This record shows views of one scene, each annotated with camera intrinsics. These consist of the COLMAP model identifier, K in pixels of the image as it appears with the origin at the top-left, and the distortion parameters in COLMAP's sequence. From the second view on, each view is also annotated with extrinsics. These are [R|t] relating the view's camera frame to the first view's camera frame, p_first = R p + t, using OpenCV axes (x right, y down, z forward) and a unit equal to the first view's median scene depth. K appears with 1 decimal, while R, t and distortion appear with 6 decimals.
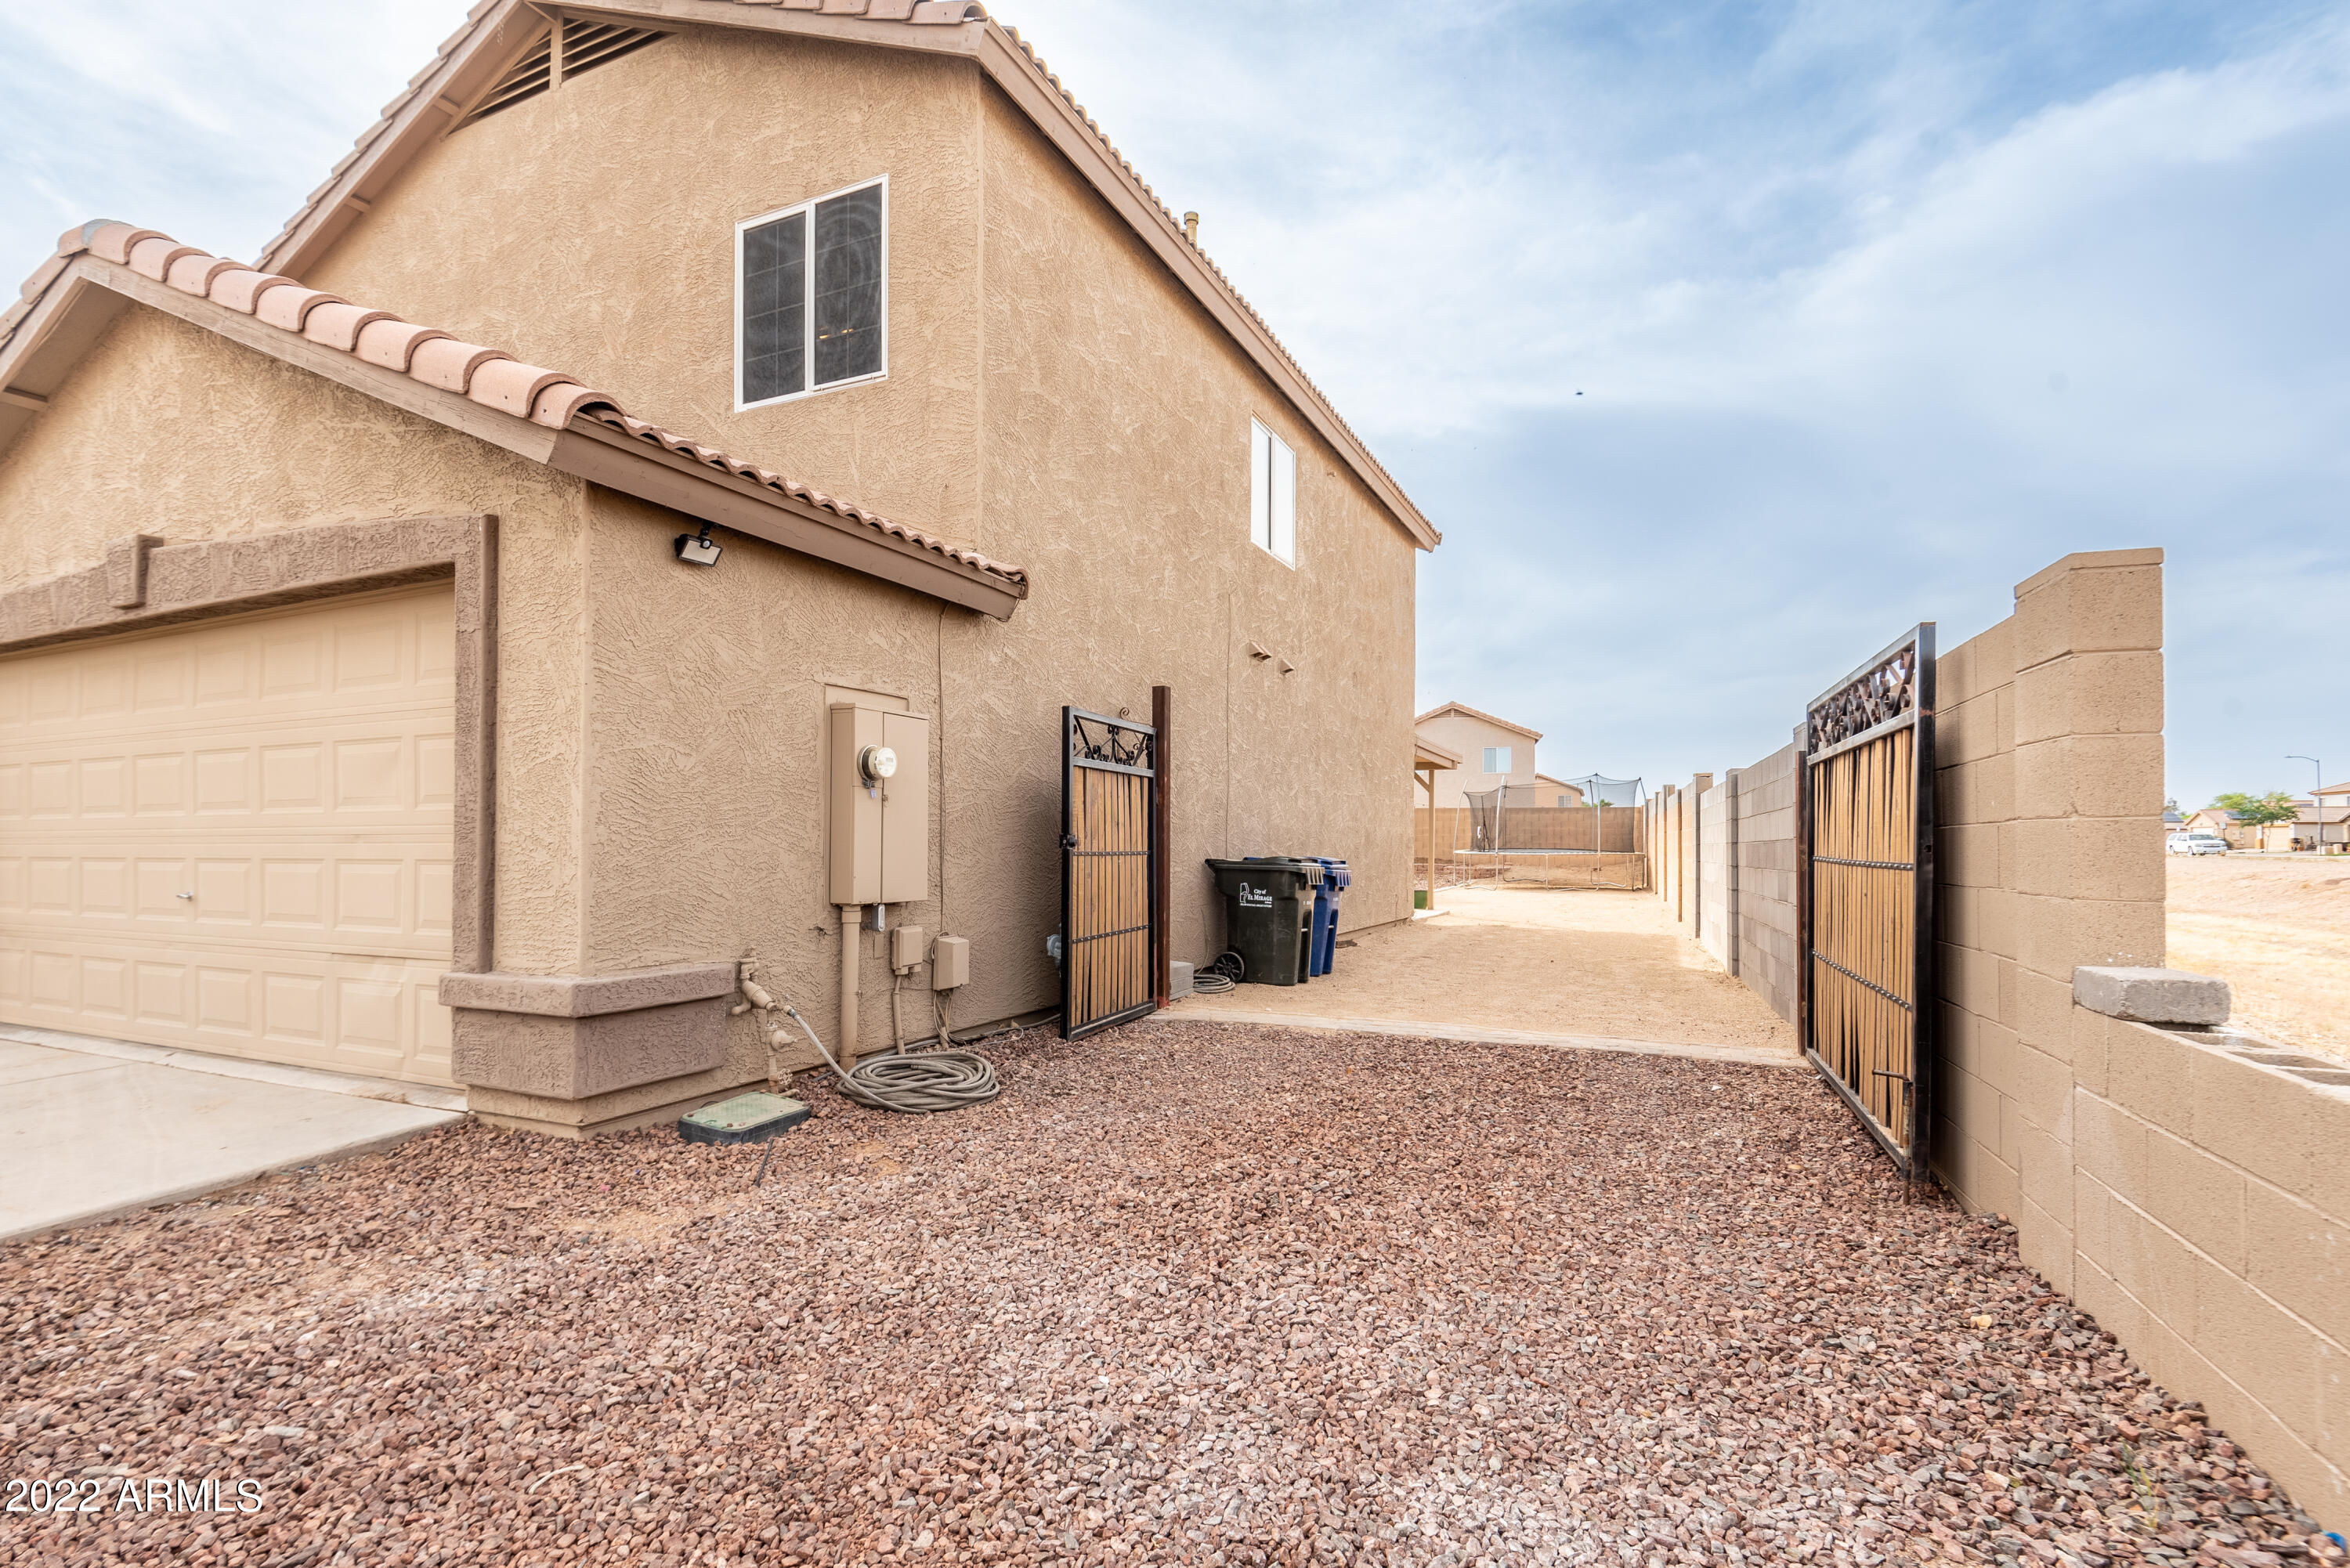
lens RADIAL K [[1078.9, 0, 1207.5], [0, 1078.9, 822.8], [0, 0, 1]] dist [0.021383, -0.013596]
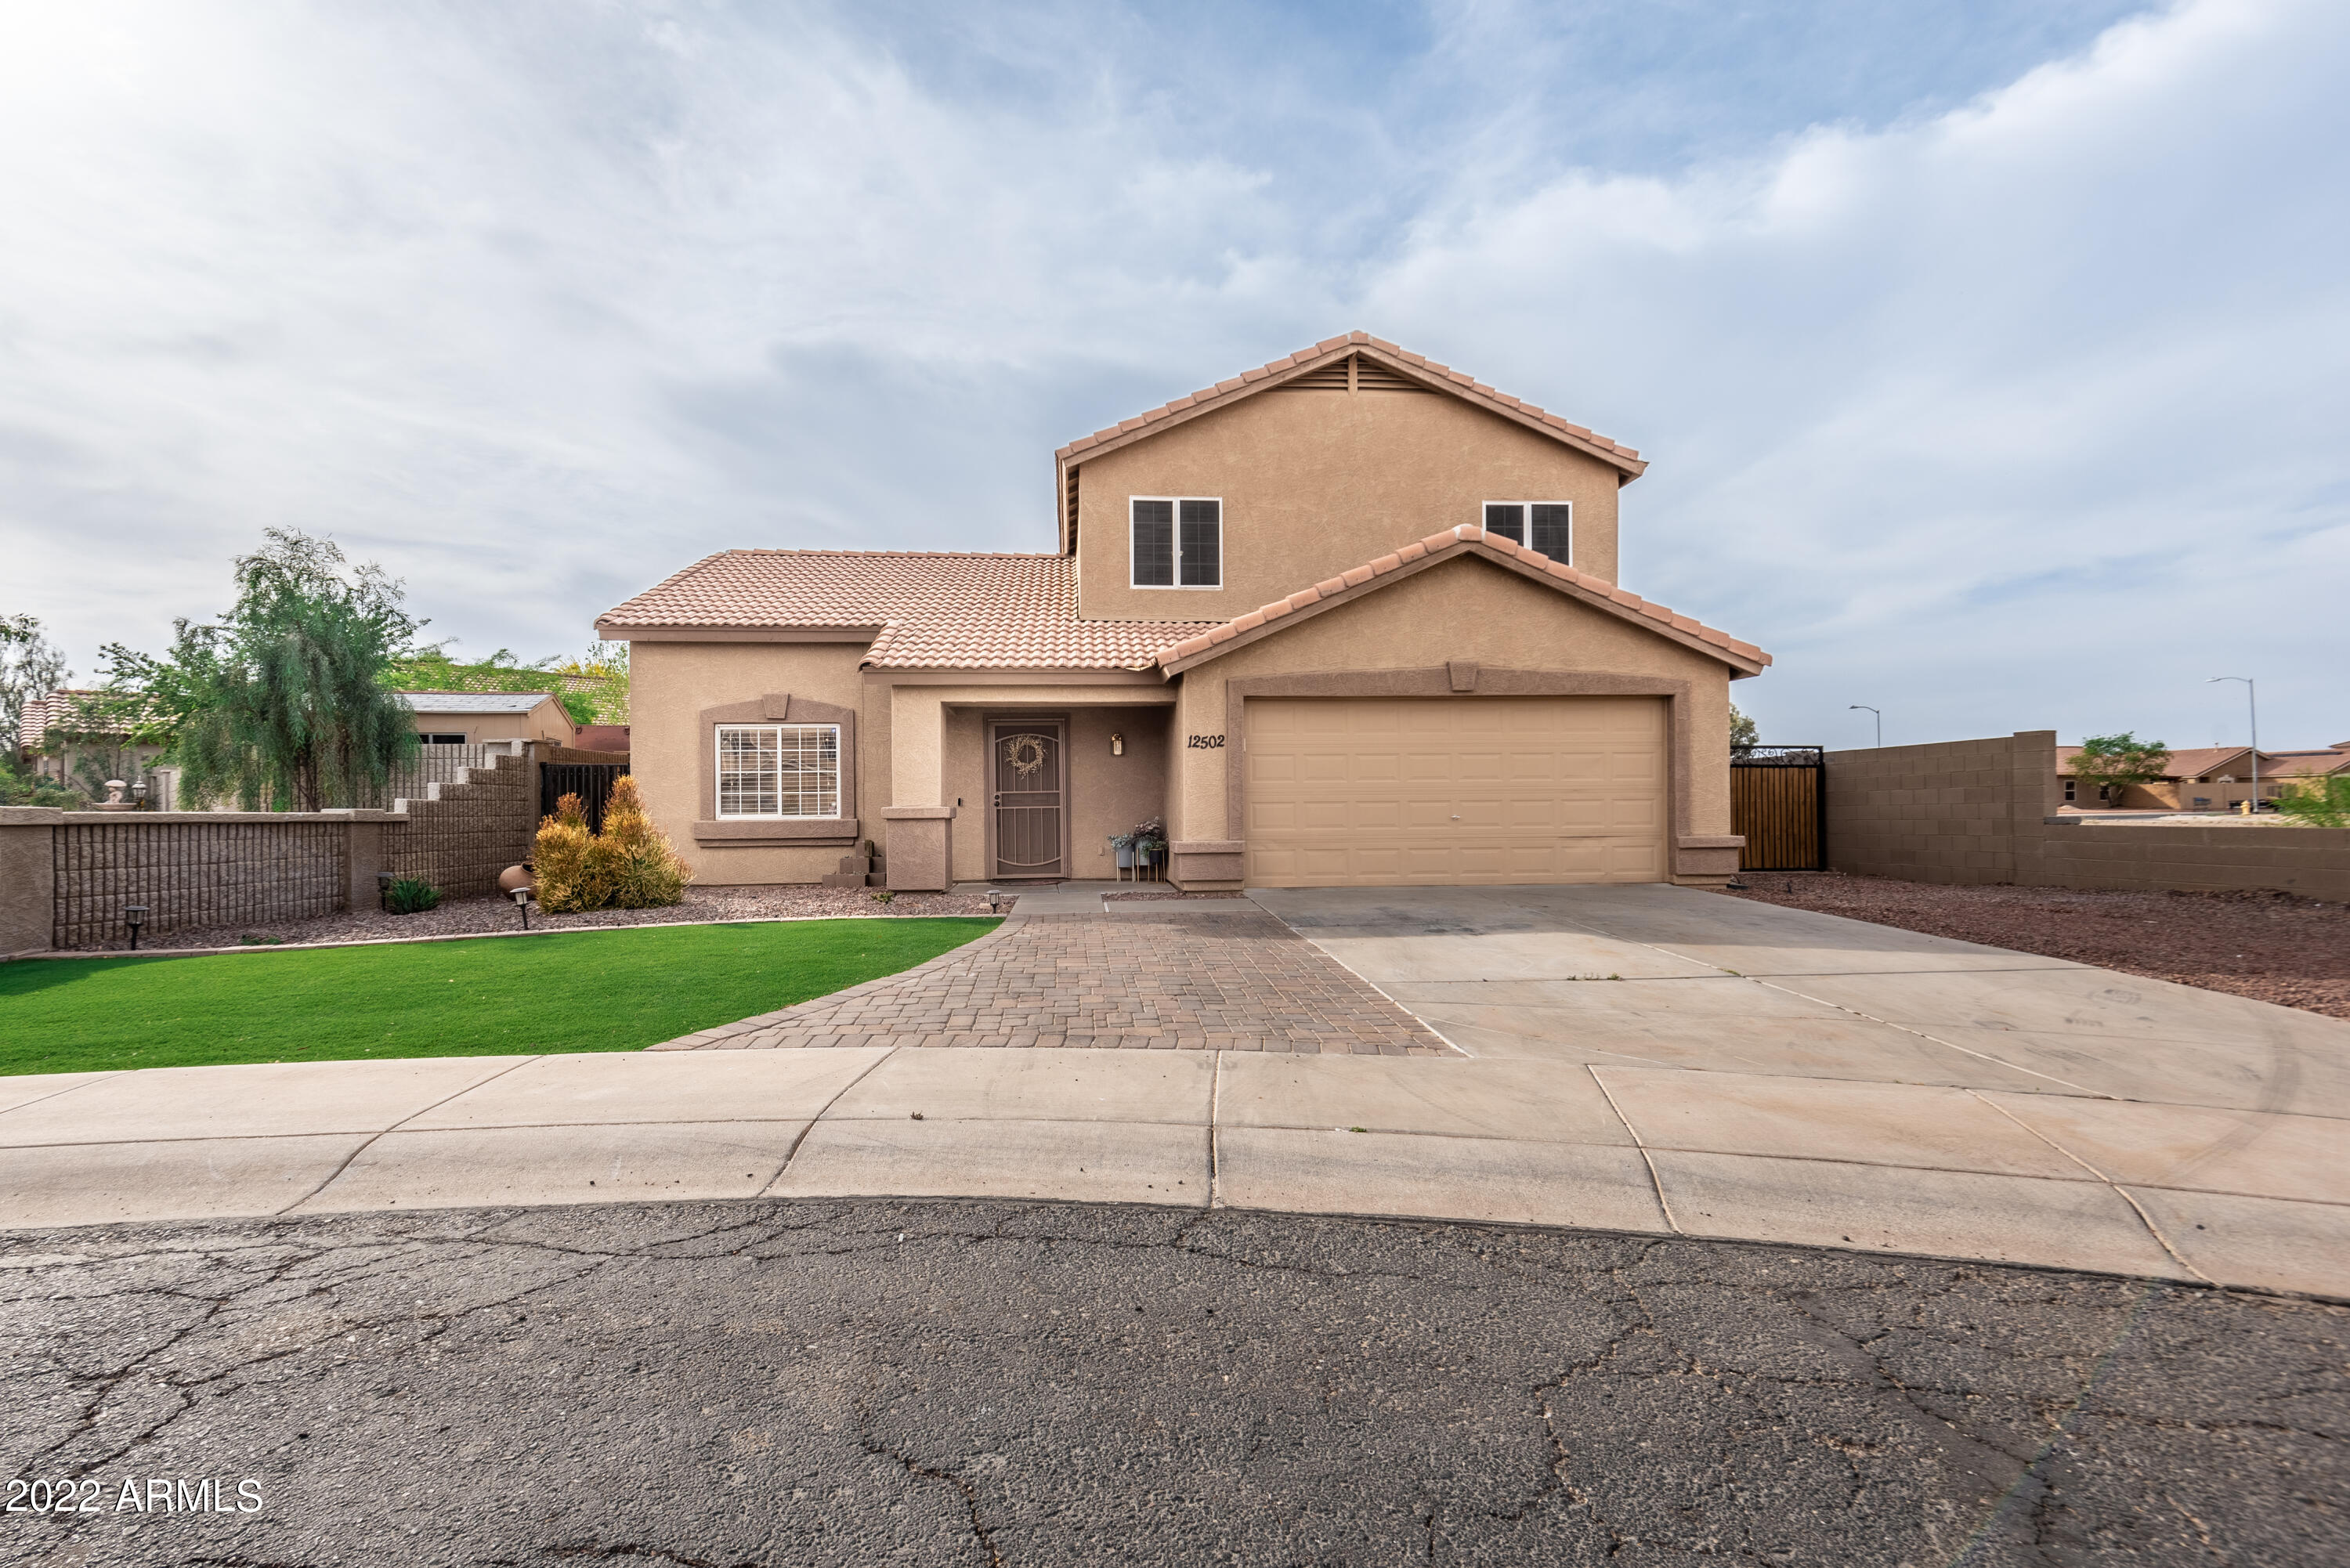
lens RADIAL K [[1078.9, 0, 1178.5], [0, 1078.9, 808.7], [0, 0, 1]] dist [0.021383, -0.013596]
pose [[0.865772, -0.002944, 0.500429, -2.042040], [0.003426, 0.999994, -0.000044, 0.036984], [-0.500426, 0.001752, 0.865777, -0.517834]]
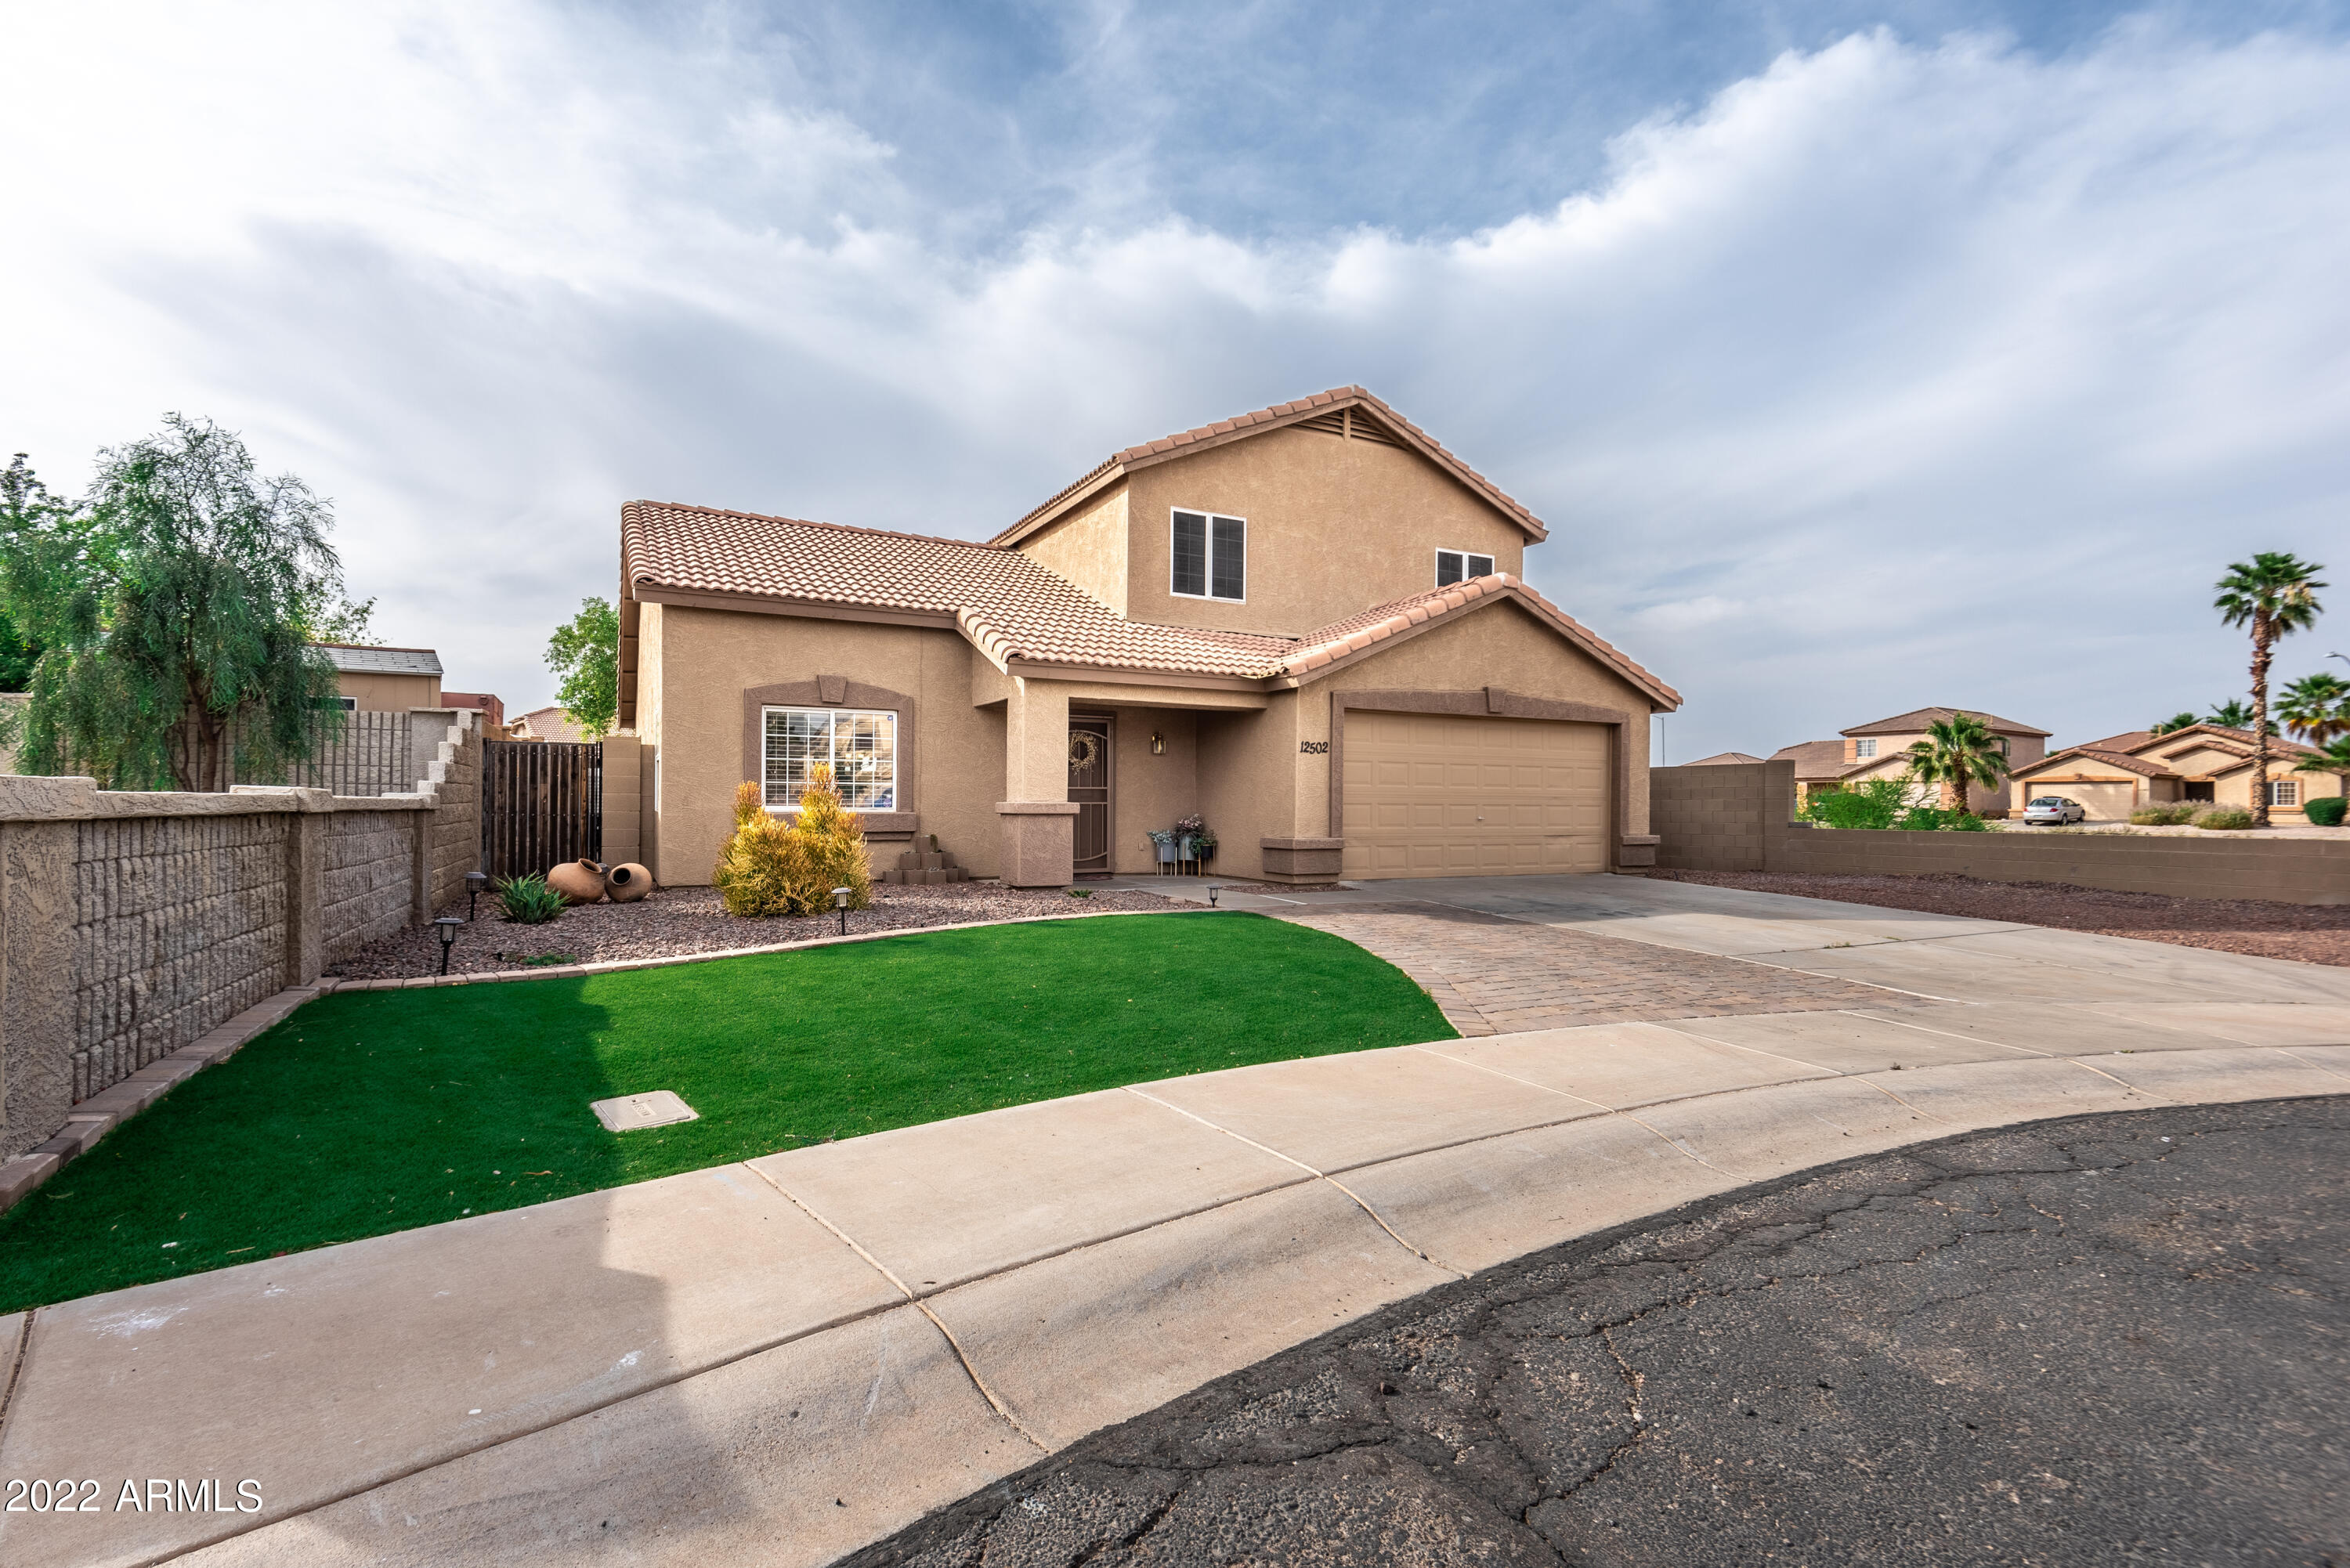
lens RADIAL K [[1078.9, 0, 1158.0], [0, 1078.9, 802.4], [0, 0, 1]] dist [0.021383, -0.013596]
pose [[0.599936, 0.008924, 0.799999, -2.832577], [-0.013911, 0.999903, -0.000722, 0.031687], [-0.799927, -0.010696, 0.600001, 0.038622]]
